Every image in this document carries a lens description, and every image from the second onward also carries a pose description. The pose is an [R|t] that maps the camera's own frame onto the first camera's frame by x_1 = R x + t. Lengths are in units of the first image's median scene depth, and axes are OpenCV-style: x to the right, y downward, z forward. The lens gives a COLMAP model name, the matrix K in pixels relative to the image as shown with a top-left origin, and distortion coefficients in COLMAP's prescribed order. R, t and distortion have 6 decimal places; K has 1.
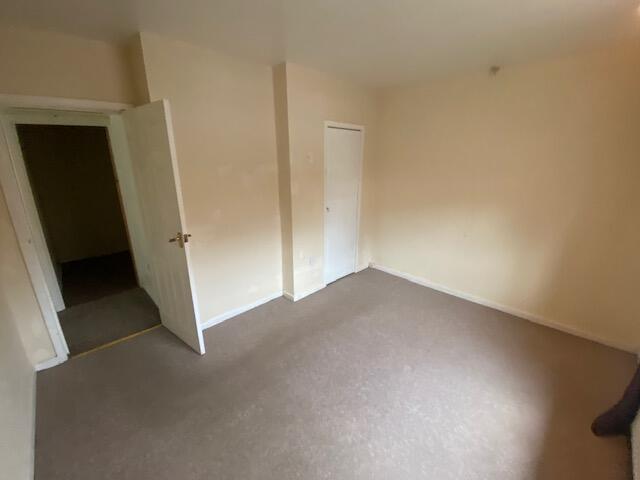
lens RADIAL K [[260.9, 0, 320.4], [0, 260.9, 236.1], [0, 0, 1]] dist [-0.000107, -0.013326]
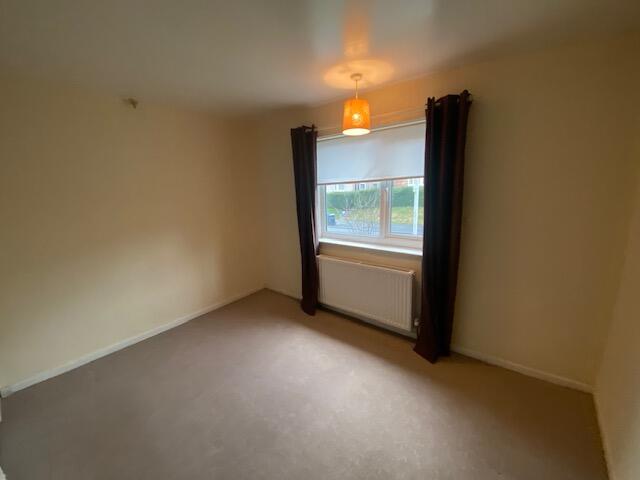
lens RADIAL K [[260.9, 0, 320.4], [0, 260.9, 236.1], [0, 0, 1]] dist [-0.000107, -0.013326]
pose [[-0.127316, -0.182780, 0.974875, -0.475401], [0.315216, 0.924463, 0.214494, -0.130053], [-0.940441, 0.334605, -0.060084, 0.501729]]
